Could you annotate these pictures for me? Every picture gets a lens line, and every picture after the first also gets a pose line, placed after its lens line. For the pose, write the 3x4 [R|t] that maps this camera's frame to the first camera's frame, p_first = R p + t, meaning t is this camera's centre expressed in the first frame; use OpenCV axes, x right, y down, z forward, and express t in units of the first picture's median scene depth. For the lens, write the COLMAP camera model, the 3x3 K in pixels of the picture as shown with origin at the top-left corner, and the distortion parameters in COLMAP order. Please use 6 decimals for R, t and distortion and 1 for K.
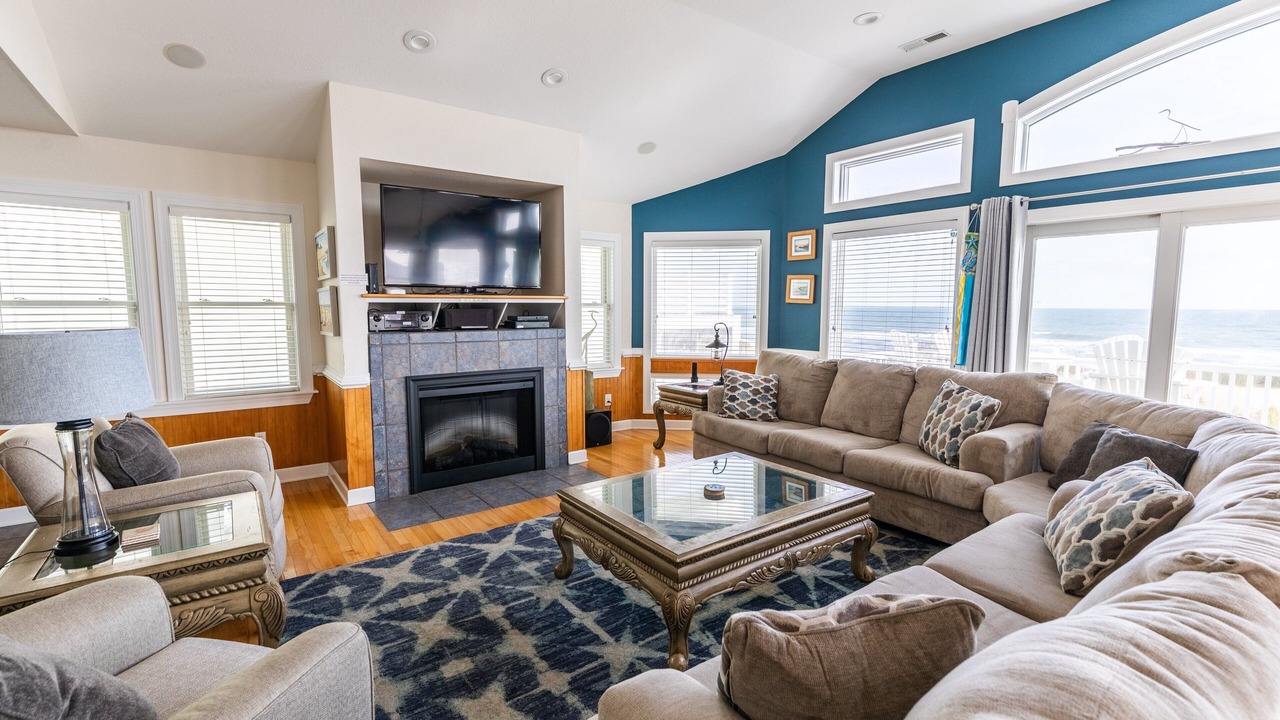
lens RADIAL K [[572.9, 0, 640.0], [0, 572.9, 360.0], [0, 0, 1]] dist [0.005276, -0.000605]
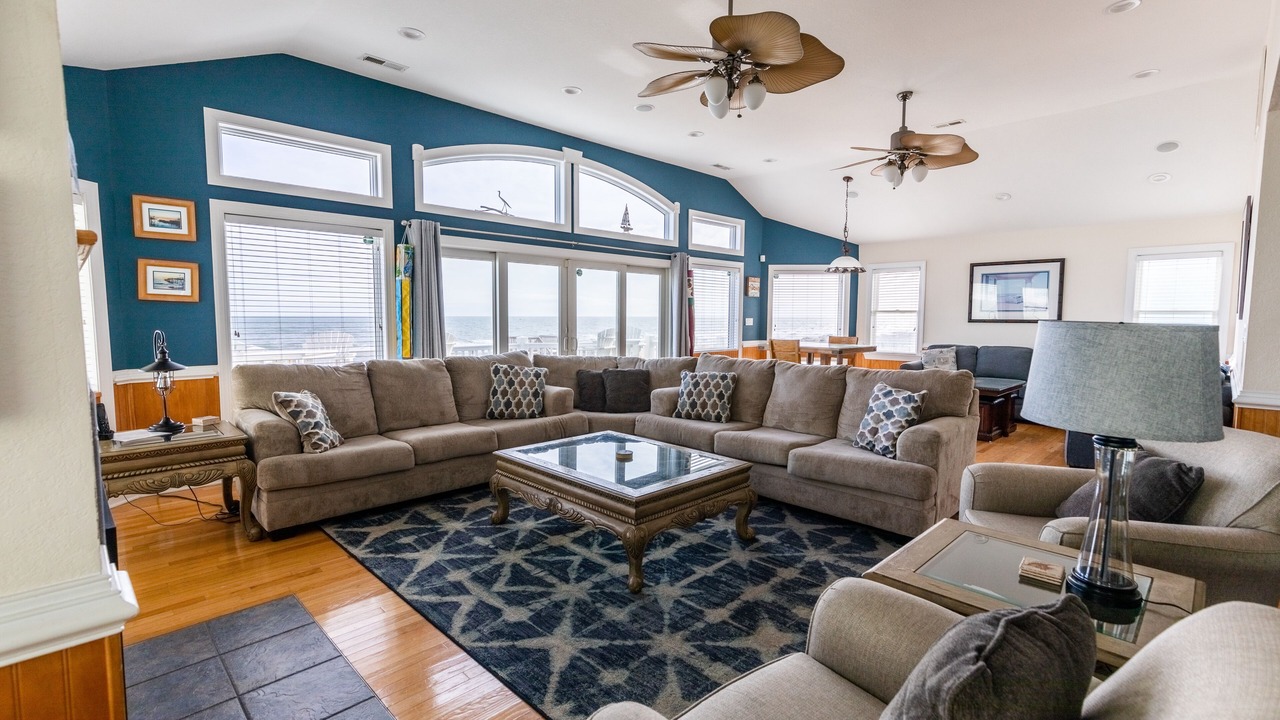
lens RADIAL K [[572.9, 0, 640.0], [0, 572.9, 360.0], [0, 0, 1]] dist [0.005276, -0.000605]
pose [[-0.151532, -0.081821, 0.985060, -0.671674], [0.091583, 0.991119, 0.096412, -0.055528], [-0.984201, 0.104824, -0.142693, 0.708729]]
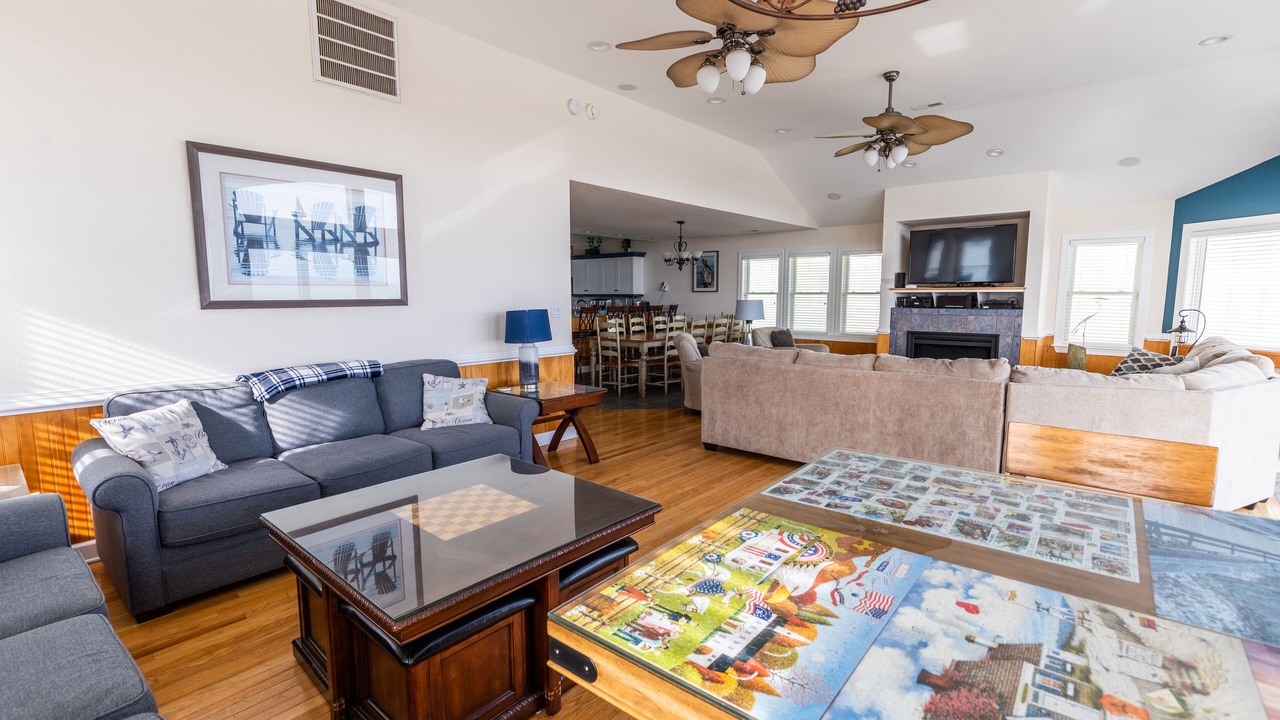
lens RADIAL K [[572.9, 0, 640.0], [0, 572.9, 360.0], [0, 0, 1]] dist [0.005276, -0.000605]
pose [[0.231359, 0.109594, -0.966676, 1.156598], [-0.092847, 0.991587, 0.090196, 0.032730], [0.968428, 0.068885, 0.239588, -0.295239]]
